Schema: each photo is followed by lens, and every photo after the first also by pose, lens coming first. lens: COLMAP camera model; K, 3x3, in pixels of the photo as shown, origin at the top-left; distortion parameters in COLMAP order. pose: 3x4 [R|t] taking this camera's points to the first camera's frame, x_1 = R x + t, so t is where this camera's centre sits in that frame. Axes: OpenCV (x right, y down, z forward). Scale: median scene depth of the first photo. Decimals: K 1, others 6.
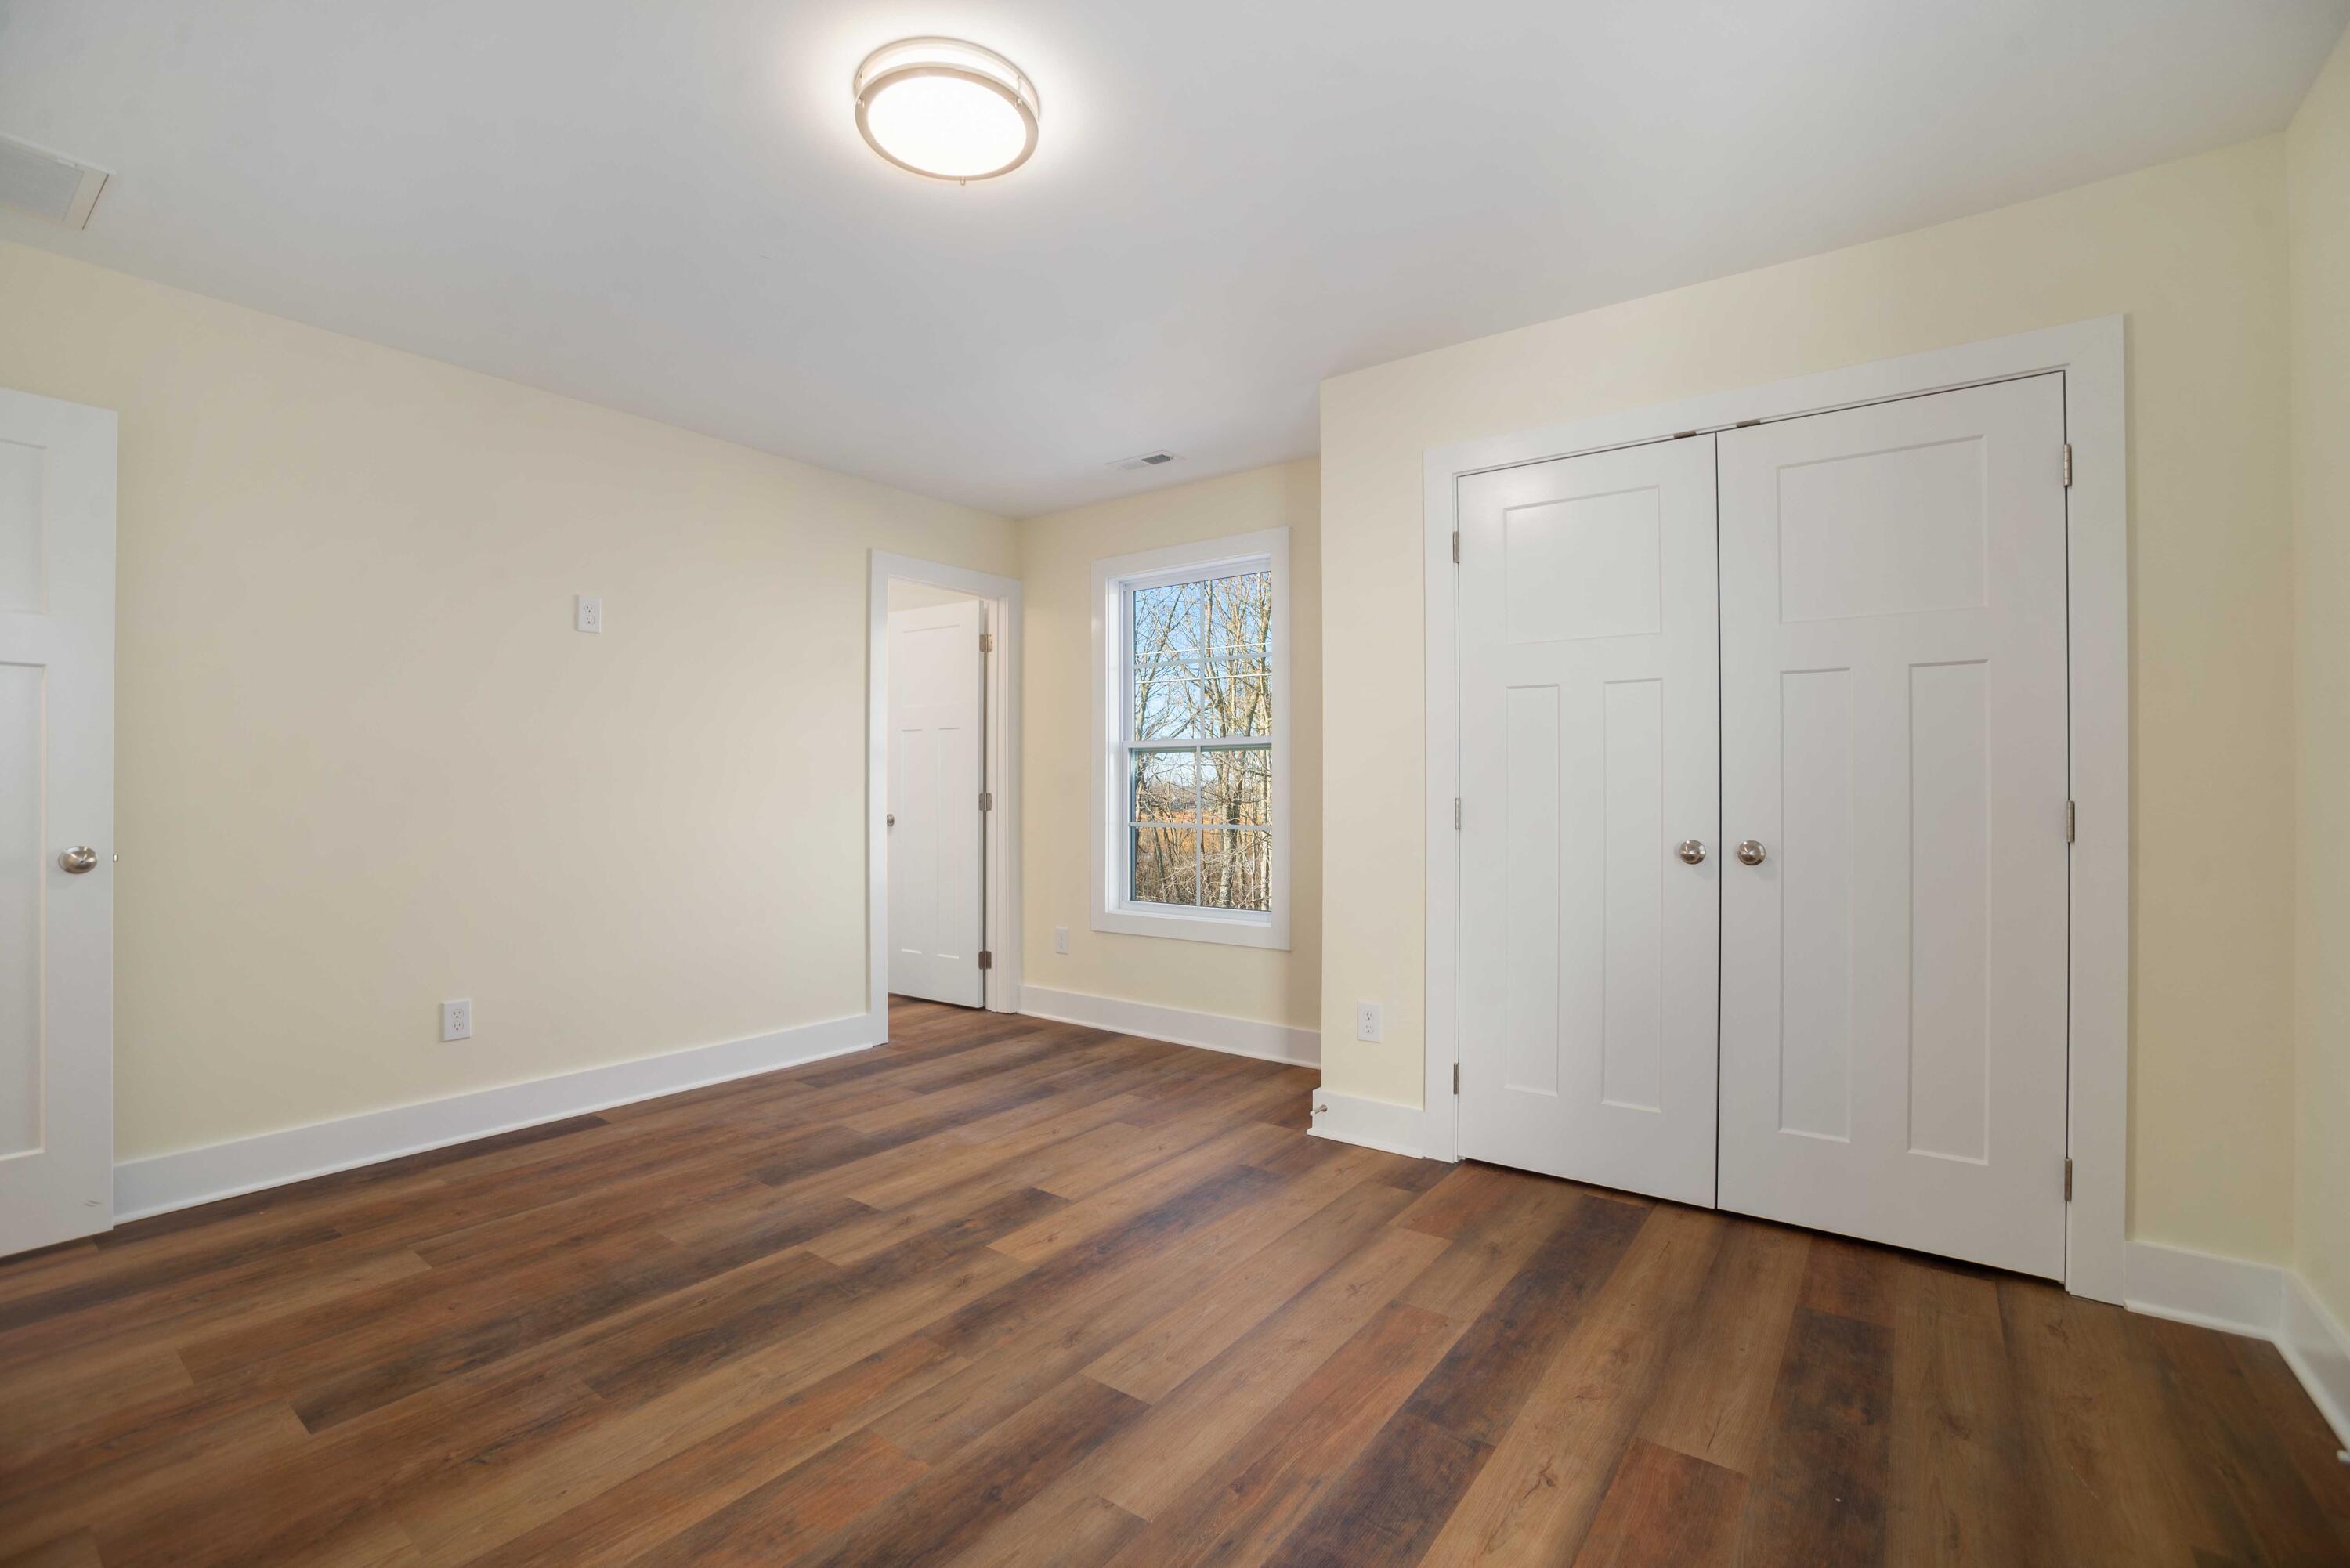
lens RADIAL K [[1035.3, 0, 1175.0], [0, 1035.3, 784.0], [0, 0, 1]] dist [-0.076210, 0.026265]
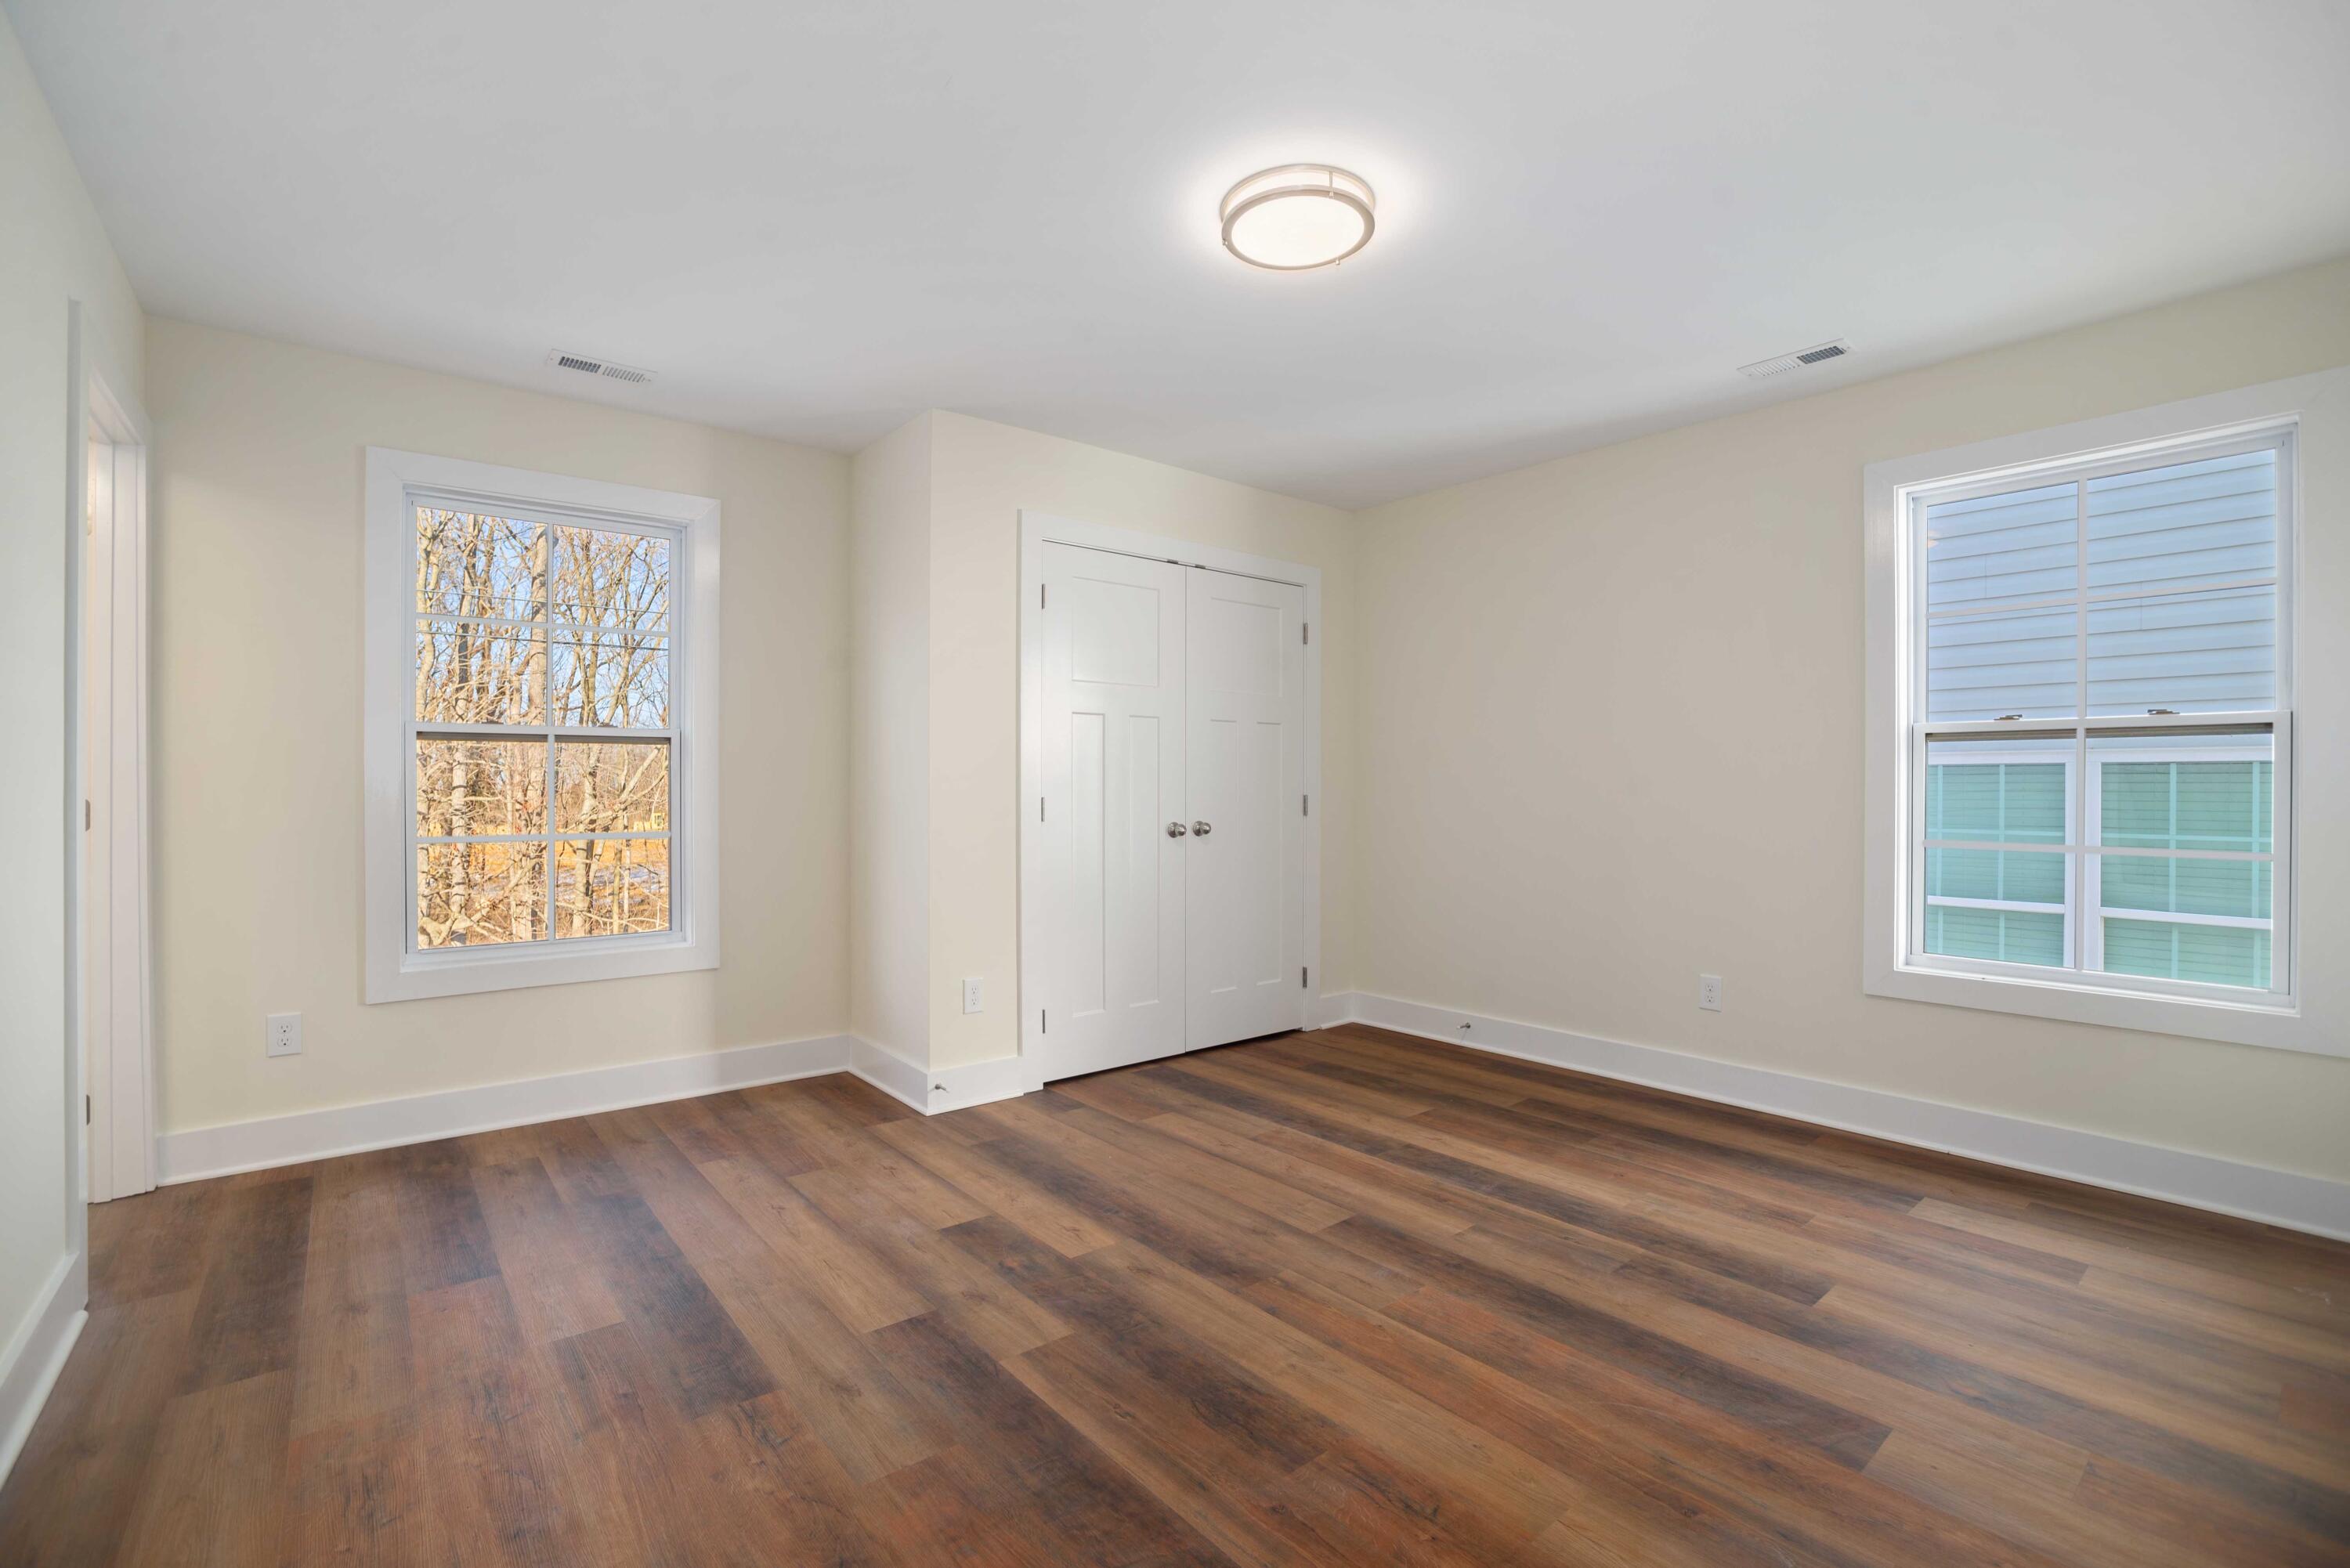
lens RADIAL K [[1035.3, 0, 1175.0], [0, 1035.3, 784.0], [0, 0, 1]] dist [-0.076210, 0.026265]
pose [[0.232003, -0.000011, 0.972715, -1.126911], [-0.004497, 0.999989, 0.001084, -0.004353], [-0.972705, -0.004626, 0.232001, 0.682569]]
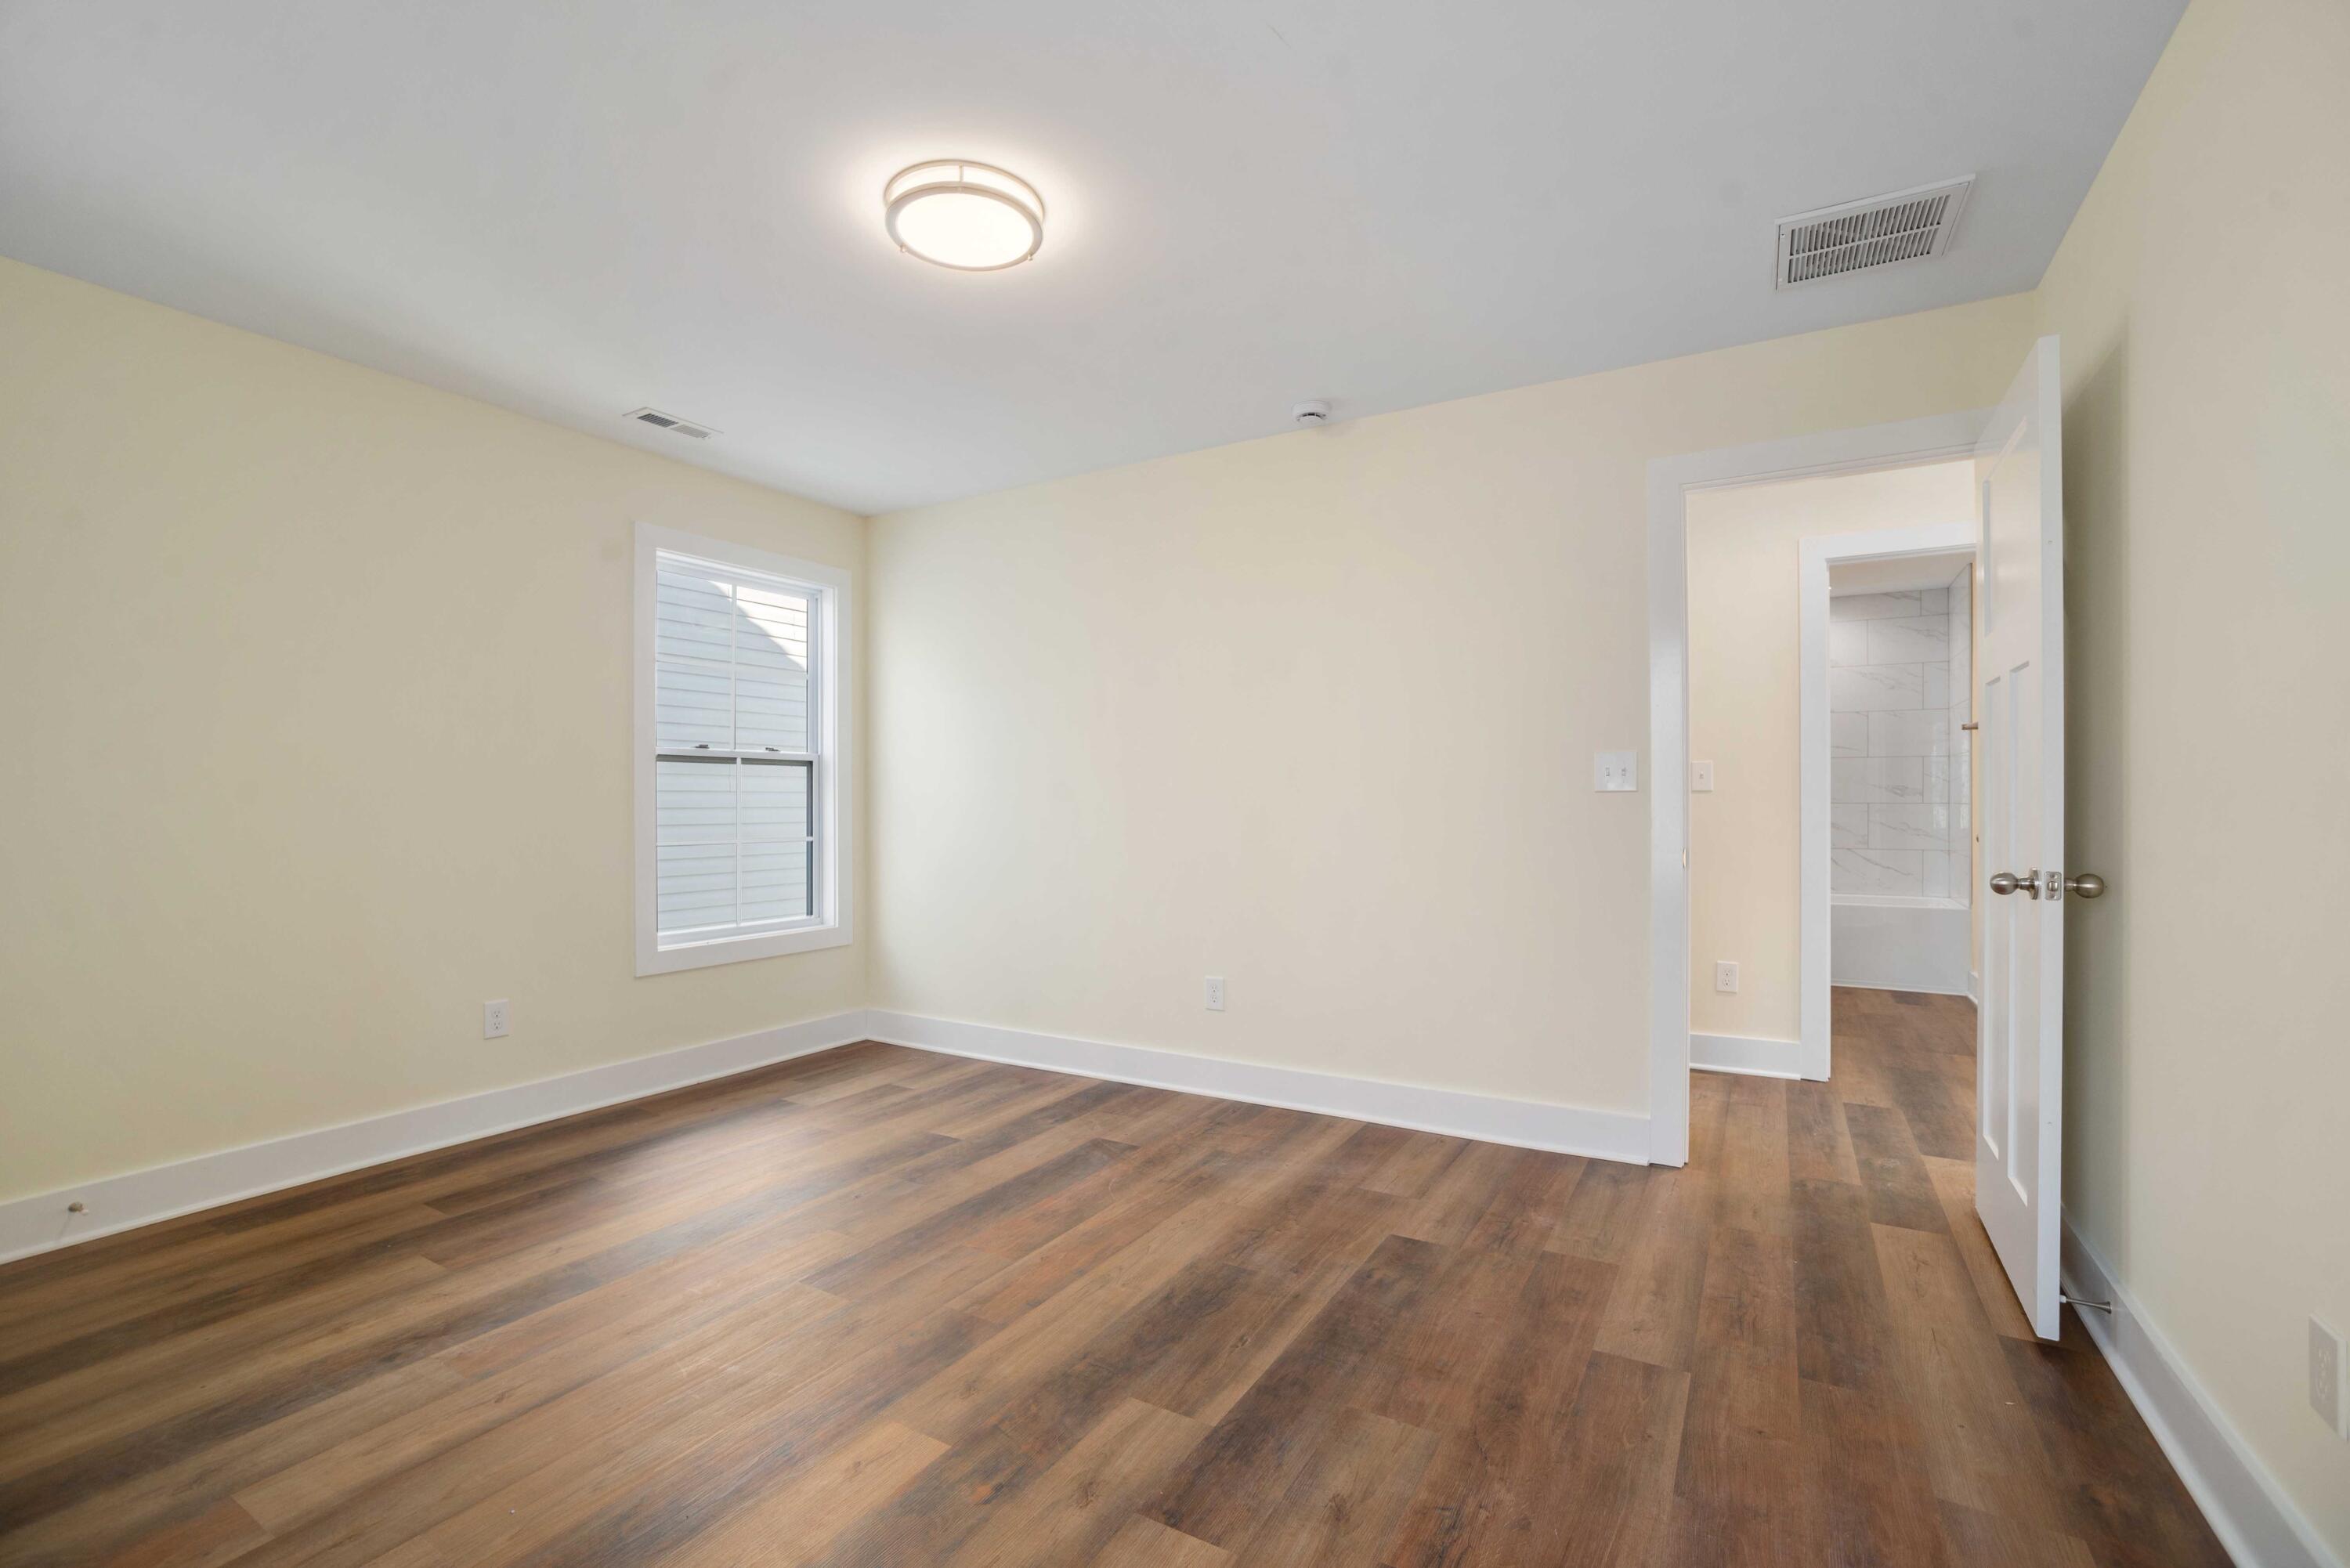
lens RADIAL K [[1020.2, 0, 1170.0], [0, 1020.2, 800.0], [0, 0, 1]] dist [-0.067274, 0.024719]
pose [[-0.994354, 0.001218, -0.106111, -0.267416], [0.001375, 0.999998, -0.001407, 0.002599], [0.106109, -0.001545, -0.994353, 1.723437]]
